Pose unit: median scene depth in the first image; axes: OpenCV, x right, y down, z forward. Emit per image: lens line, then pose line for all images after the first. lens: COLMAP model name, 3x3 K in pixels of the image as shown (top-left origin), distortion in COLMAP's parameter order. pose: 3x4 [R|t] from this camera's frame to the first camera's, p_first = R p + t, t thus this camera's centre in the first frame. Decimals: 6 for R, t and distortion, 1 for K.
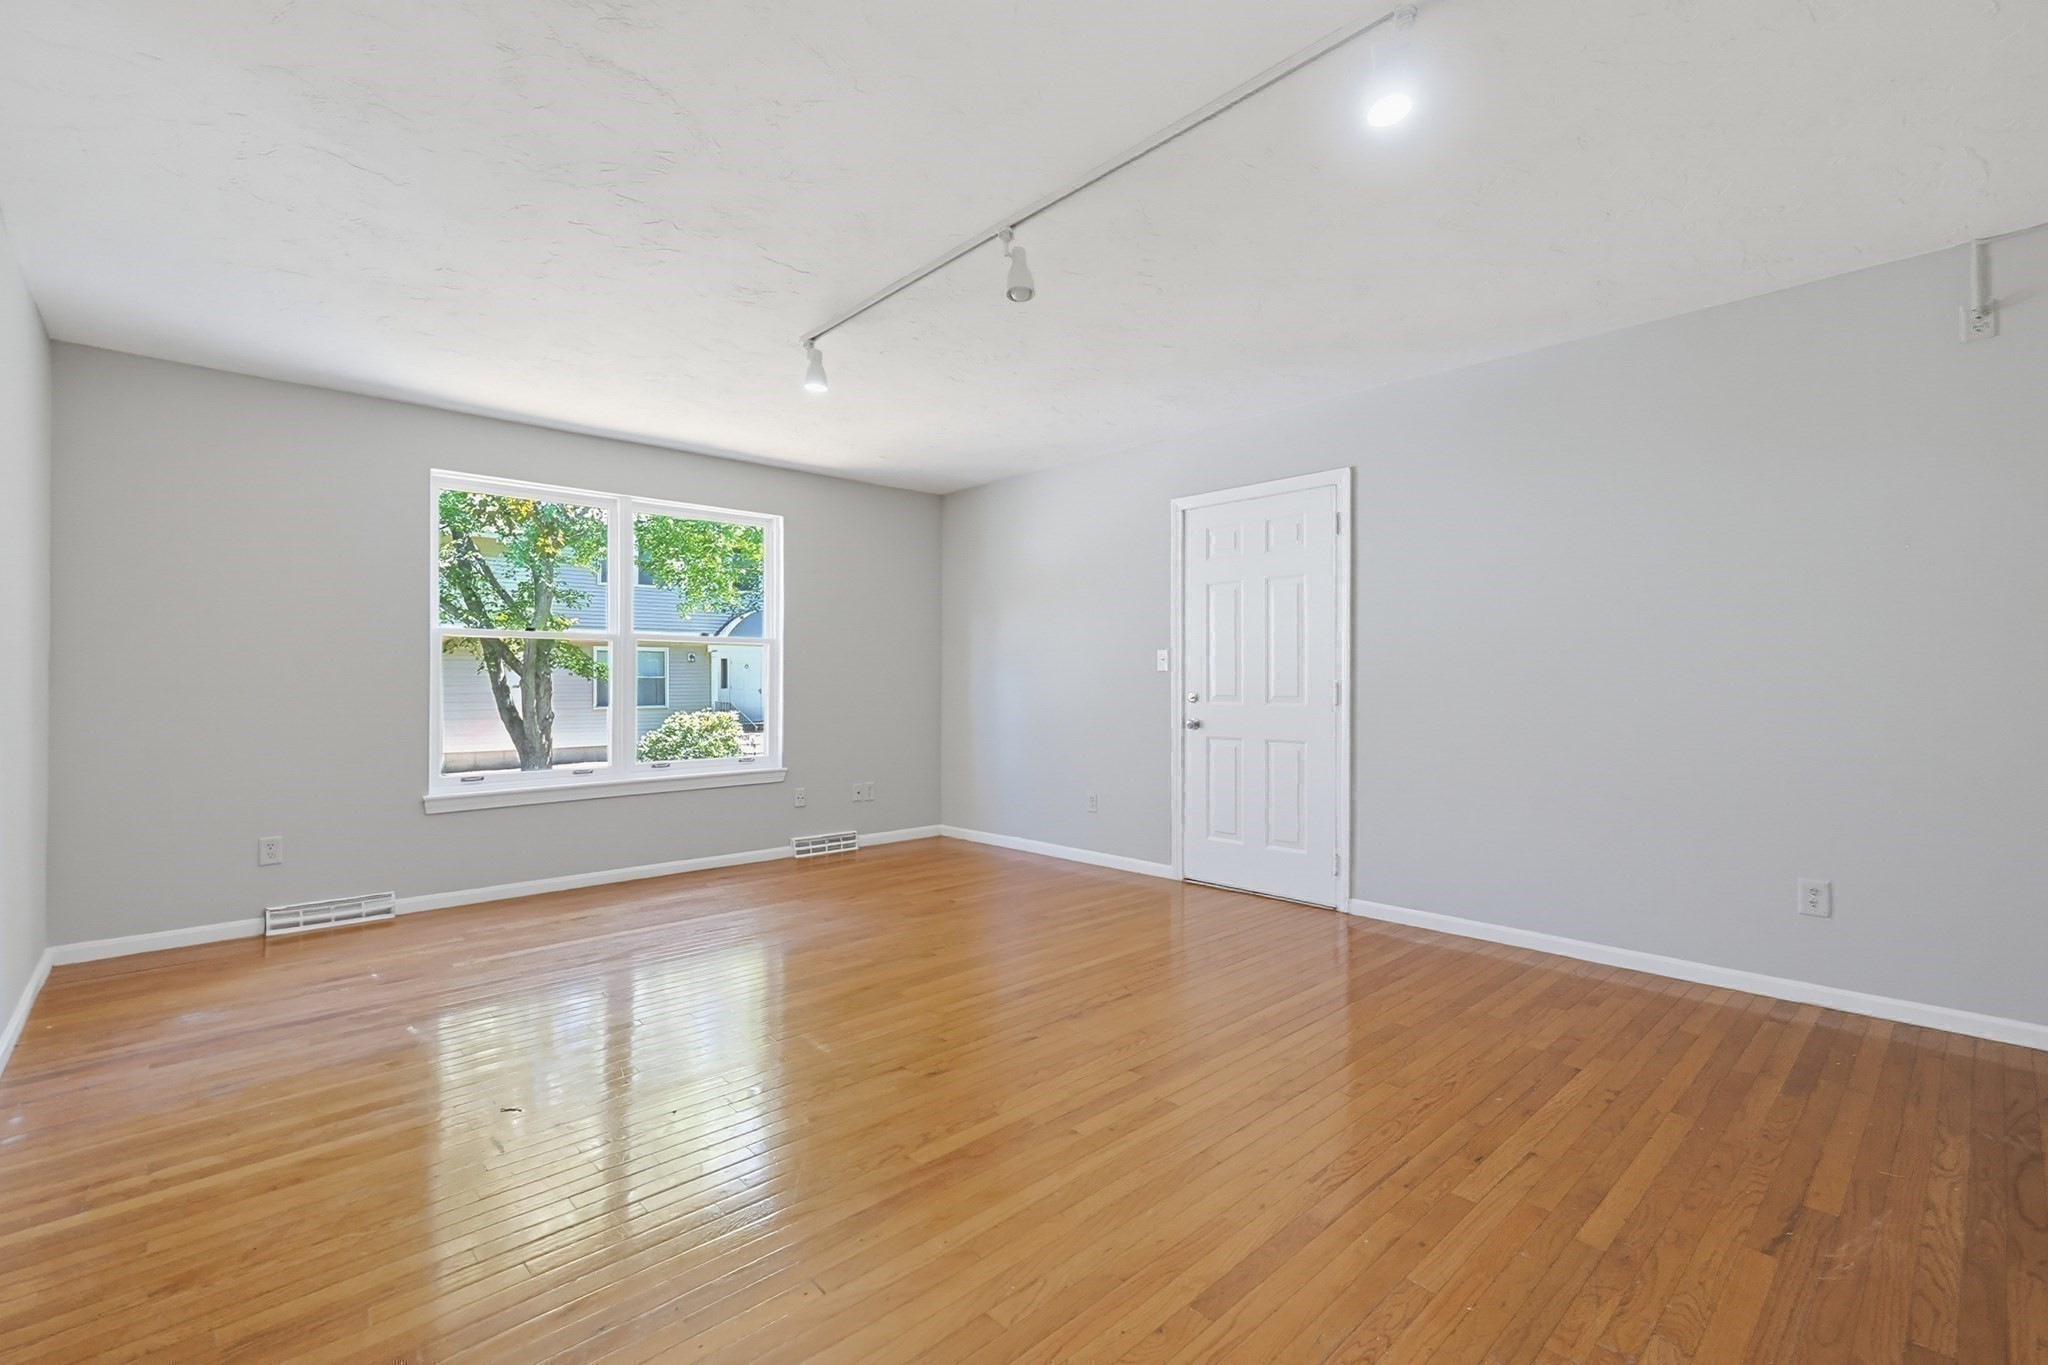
lens RADIAL K [[903.2, 0, 1034.8], [0, 903.2, 678.9], [0, 0, 1]] dist [-0.002057, -0.000079]
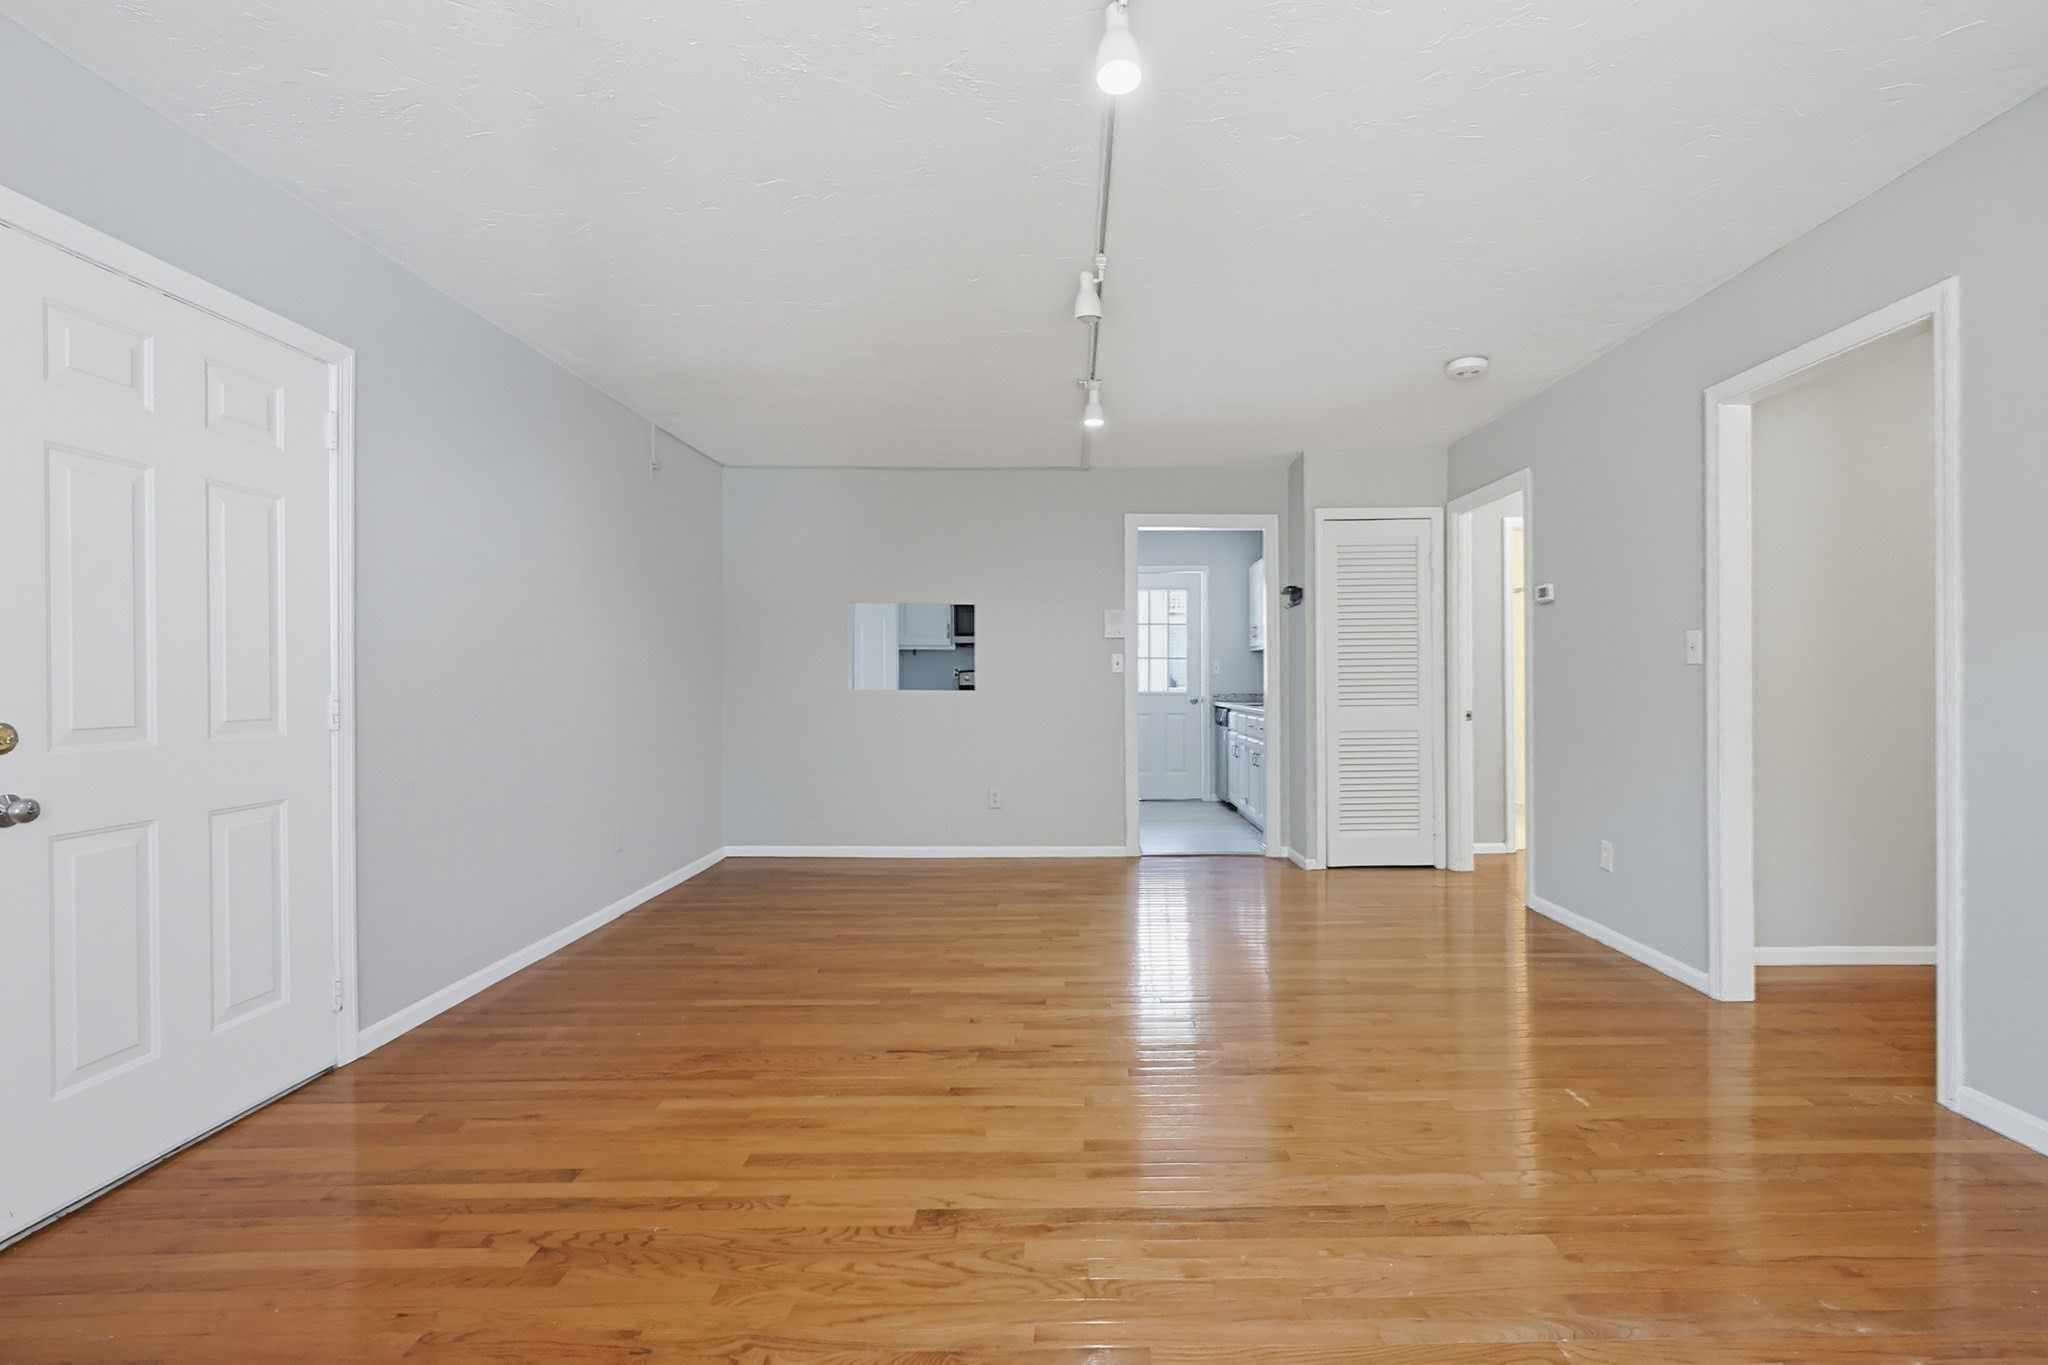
lens RADIAL K [[922.3, 0, 1059.6], [0, 922.3, 678.0], [0, 0, 1]] dist [0.000332, 0.000009]
pose [[-0.729030, 0.007563, 0.684440, -0.397992], [0.007365, 0.999968, -0.003204, 0.000191], [-0.684442, 0.002706, -0.729062, 0.991457]]
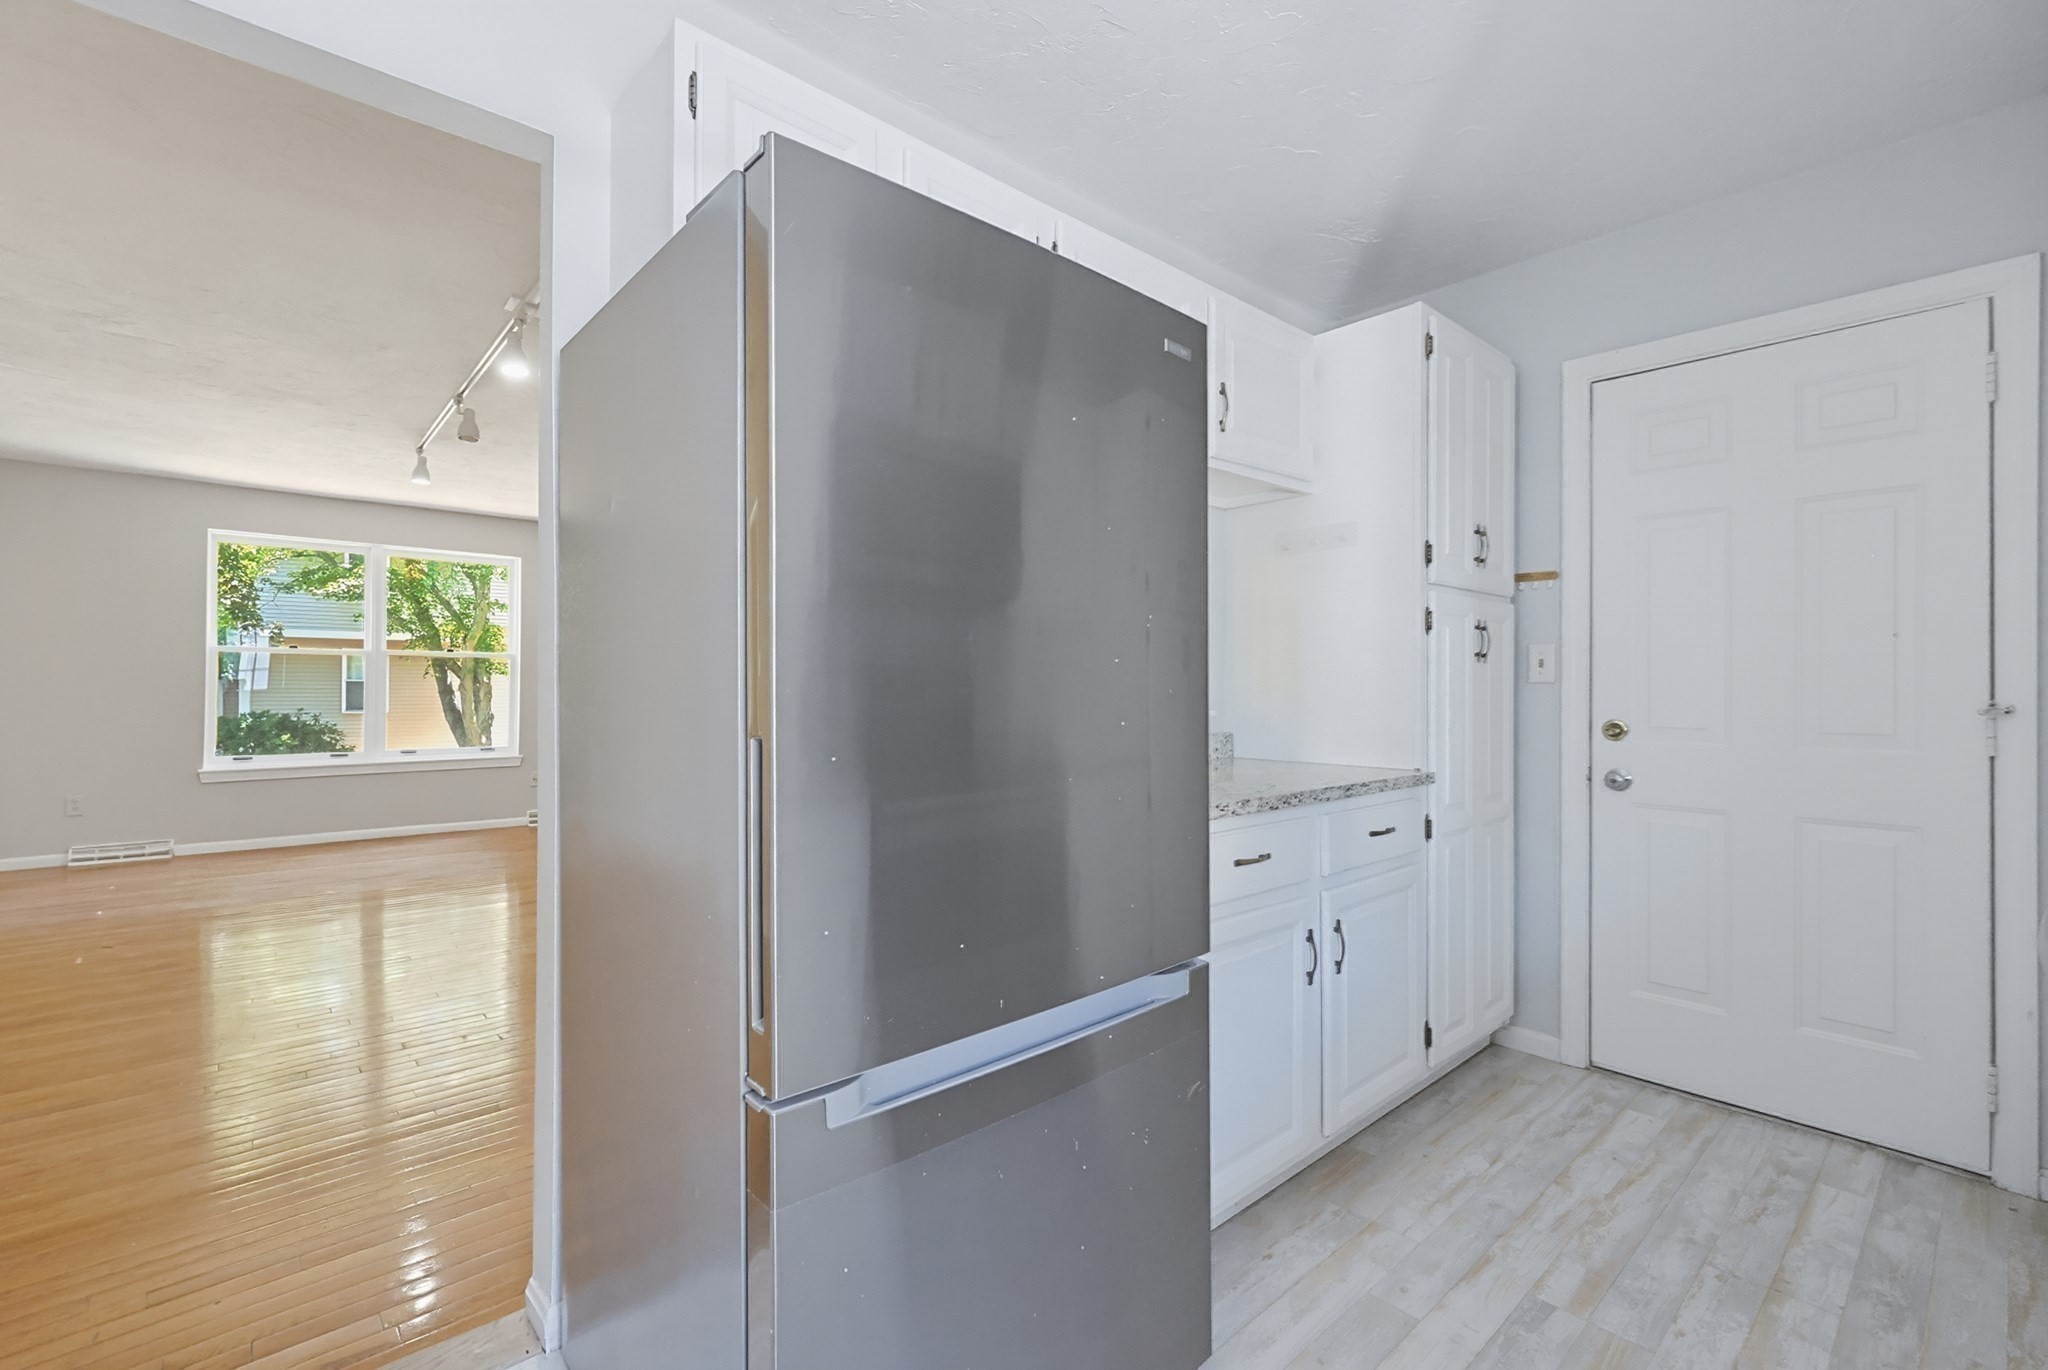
lens RADIAL K [[890.6, 0, 1008.8], [0, 890.6, 686.1], [0, 0, 1]] dist [0.001182, 0.000336]
pose [[0.999358, 0.006991, -0.035145, 0.528703], [-0.006995, 0.999976, 0.000010, -0.004670], [0.035144, 0.000235, 0.999382, -0.270300]]
